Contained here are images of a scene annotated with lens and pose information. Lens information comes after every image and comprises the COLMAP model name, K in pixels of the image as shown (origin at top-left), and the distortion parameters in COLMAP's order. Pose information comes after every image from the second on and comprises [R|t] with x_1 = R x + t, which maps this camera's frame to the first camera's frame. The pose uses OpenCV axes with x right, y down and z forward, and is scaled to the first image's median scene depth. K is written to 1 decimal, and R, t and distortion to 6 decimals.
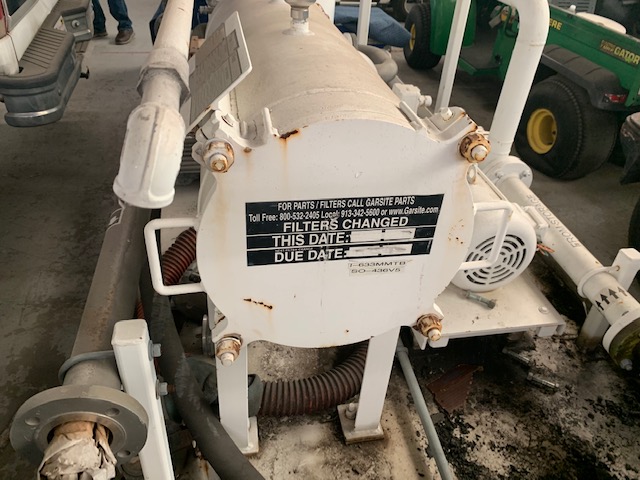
lens RADIAL K [[492.0, 0, 318.1], [0, 492.0, 241.8], [0, 0, 1]] dist [0.018481, -0.019785]
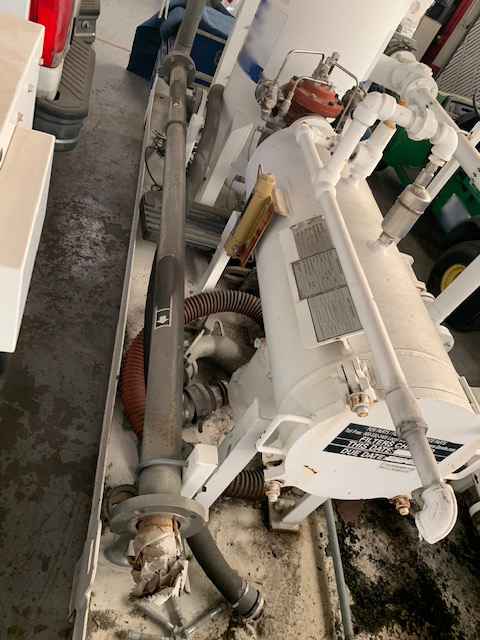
lens RADIAL K [[492.0, 0, 242.3], [0, 492.0, 319.5], [0, 0, 1]] dist [0.018481, -0.019785]
pose [[0.933285, 0.315532, 0.171520, -0.395923], [-0.334738, 0.937292, 0.097134, -0.199570], [-0.130115, -0.148068, 0.980380, -0.160735]]
